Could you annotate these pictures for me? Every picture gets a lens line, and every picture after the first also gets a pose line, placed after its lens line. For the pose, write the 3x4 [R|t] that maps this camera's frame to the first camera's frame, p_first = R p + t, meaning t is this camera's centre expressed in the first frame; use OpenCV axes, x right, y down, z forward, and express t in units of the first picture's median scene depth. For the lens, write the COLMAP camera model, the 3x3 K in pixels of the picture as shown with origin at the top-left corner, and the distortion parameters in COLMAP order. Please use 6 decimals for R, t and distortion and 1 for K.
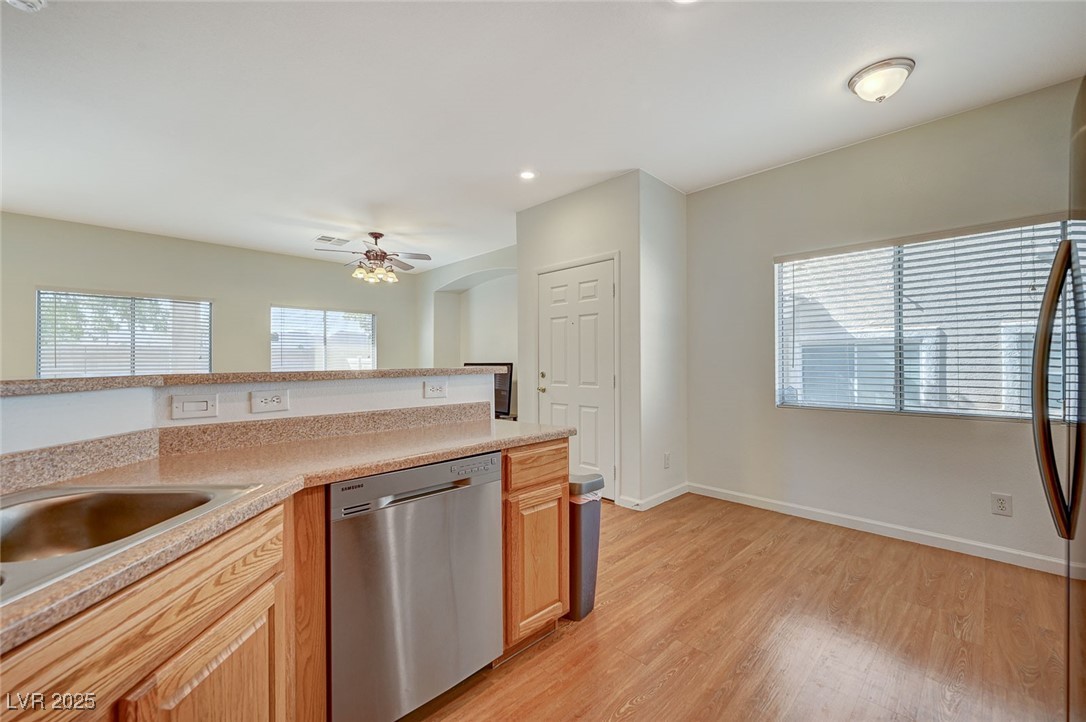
lens RADIAL K [[447.6, 0, 545.9], [0, 447.6, 354.6], [0, 0, 1]] dist [0.000050, 0.000037]
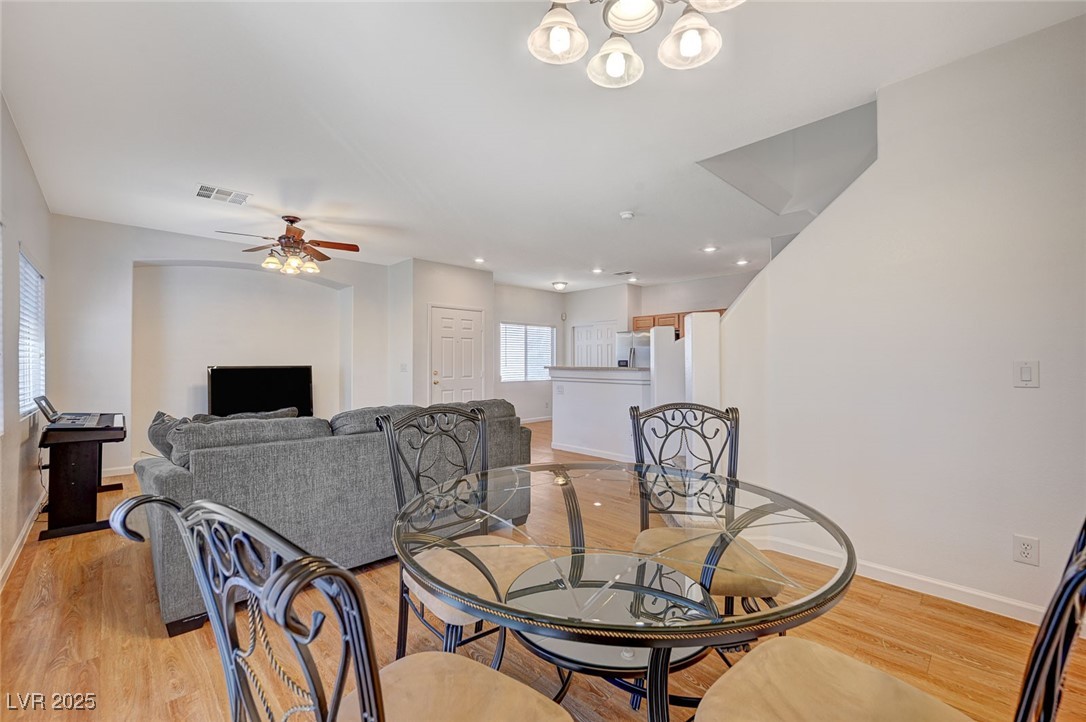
lens RADIAL K [[447.6, 0, 548.0], [0, 447.6, 360.1], [0, 0, 1]] dist [0.000050, 0.000037]
pose [[0.005675, 0.013073, 0.999898, -2.256494], [-0.011757, 0.999846, -0.013006, 0.024774], [-0.999915, -0.011682, 0.005828, 0.860619]]
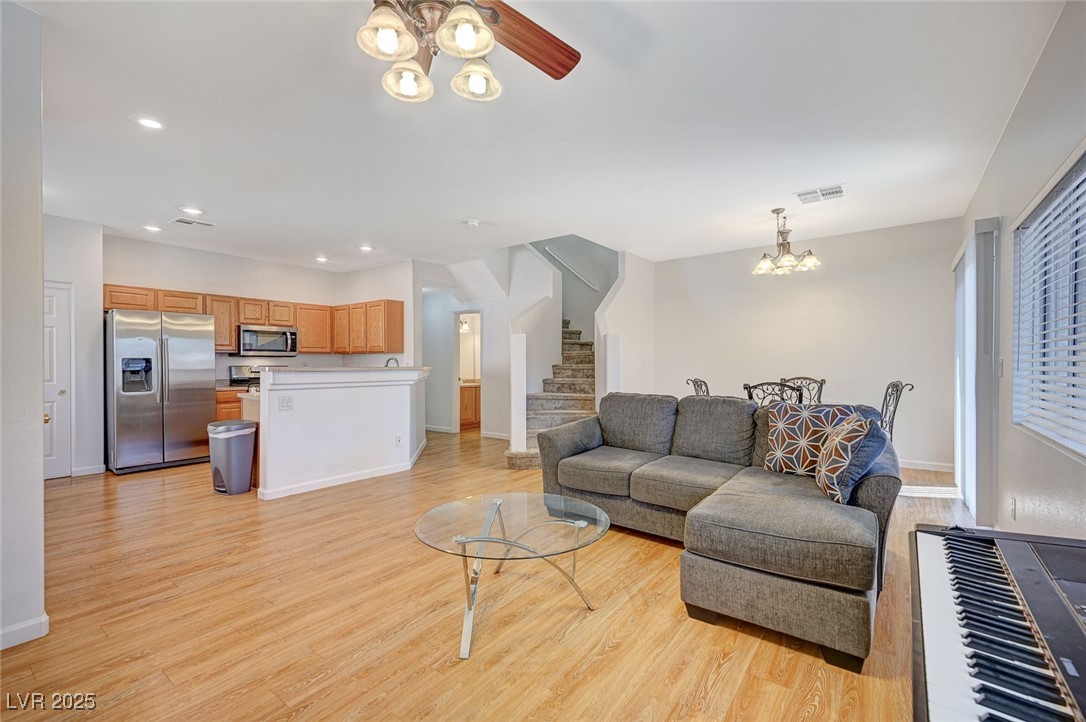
lens RADIAL K [[469.8, 0, 538.4], [0, 469.8, 364.7], [0, 0, 1]] dist [0.011160, 0.000320]
pose [[-0.990247, 0.006166, -0.139188, -0.720026], [0.007413, 0.999937, -0.008441, 0.034405], [0.139128, -0.009390, -0.990230, 2.336549]]
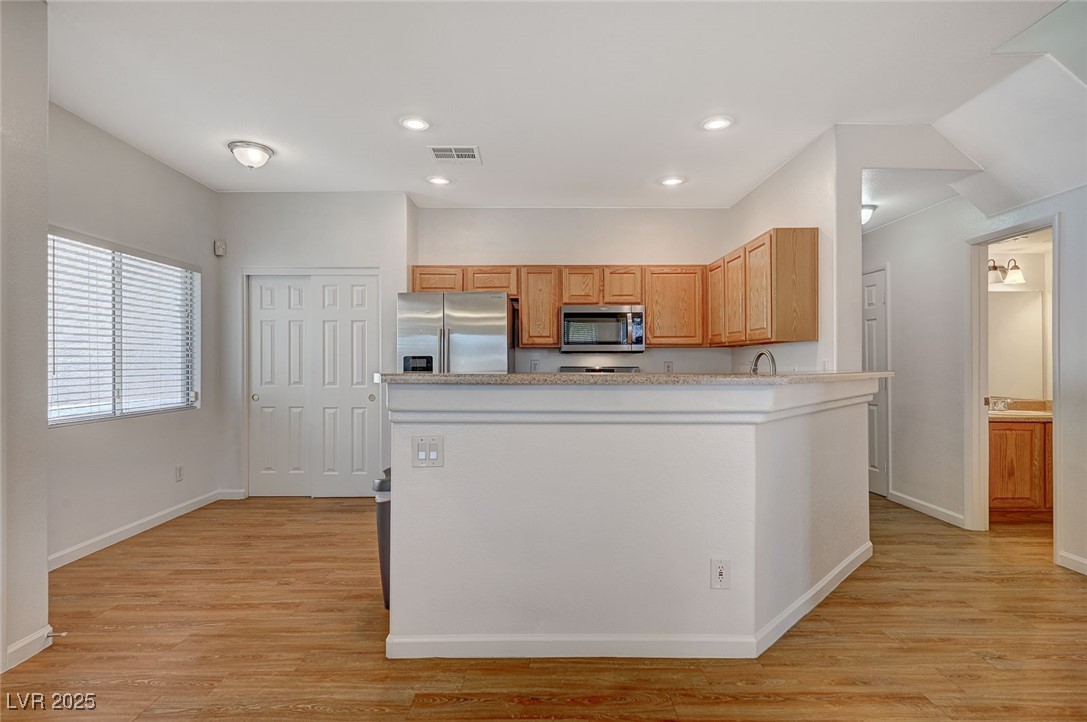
lens RADIAL K [[545.3, 0, 541.9], [0, 545.3, 363.6], [0, 0, 1]] dist [0.003424, 0.001014]
pose [[-0.717762, 0.004688, 0.696273, -0.794726], [-0.003931, 0.999934, -0.010785, 0.019500], [-0.696278, -0.010478, -0.717696, 1.256679]]
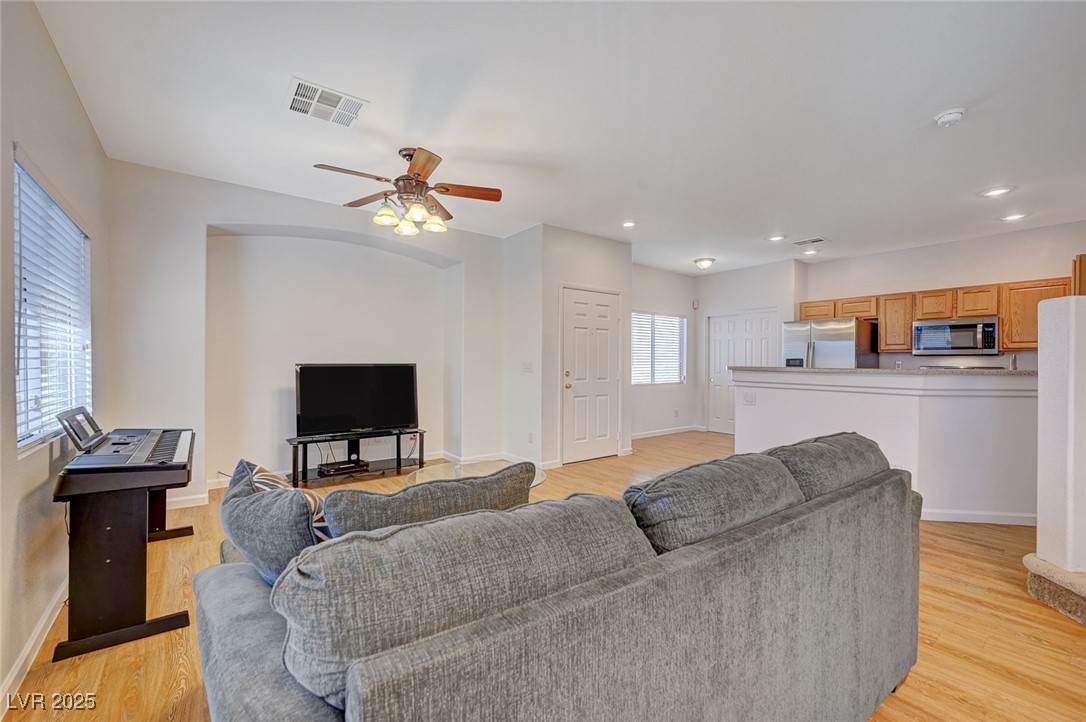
lens RADIAL K [[447.6, 0, 546.1], [0, 447.6, 364.3], [0, 0, 1]] dist [0.000050, 0.000037]
pose [[0.115465, 0.000445, 0.993311, -1.726581], [-0.017647, 0.999843, 0.001603, 0.028027], [-0.993155, -0.017714, 0.115455, 1.332713]]
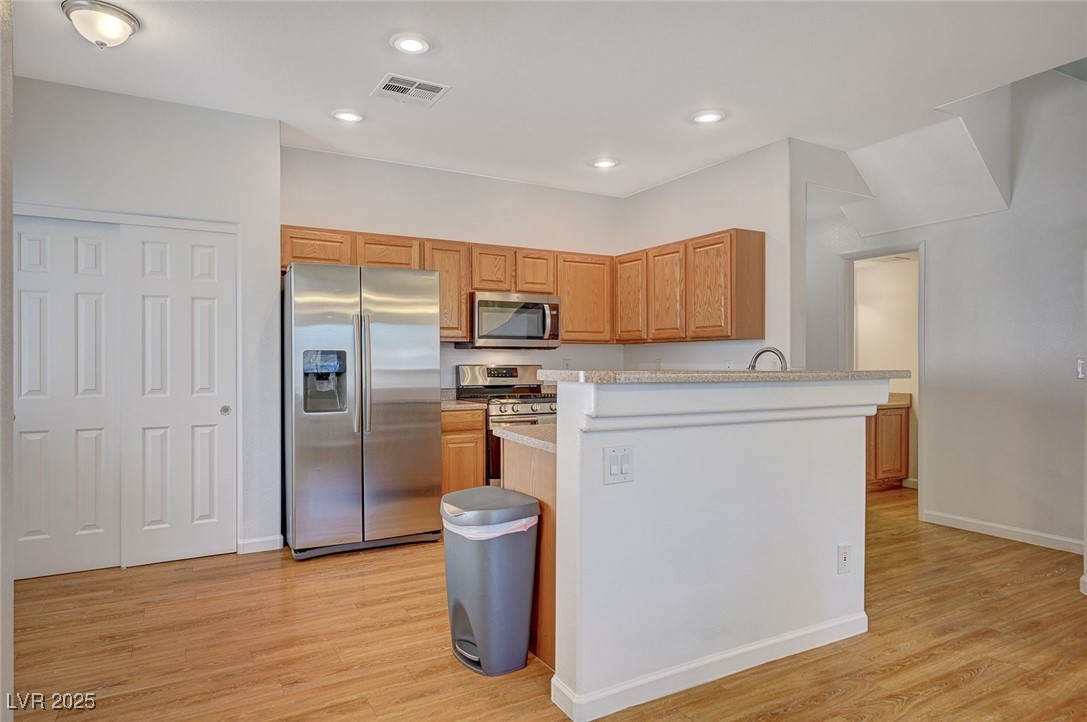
lens RADIAL K [[646.5, 0, 547.2], [0, 646.5, 361.8], [0, 0, 1]] dist [0.006270, -0.000804]
pose [[-0.966331, 0.004985, 0.257252, -0.278915], [0.002038, 0.999929, -0.011721, 0.023015], [-0.257292, -0.010802, -0.966273, 1.565426]]
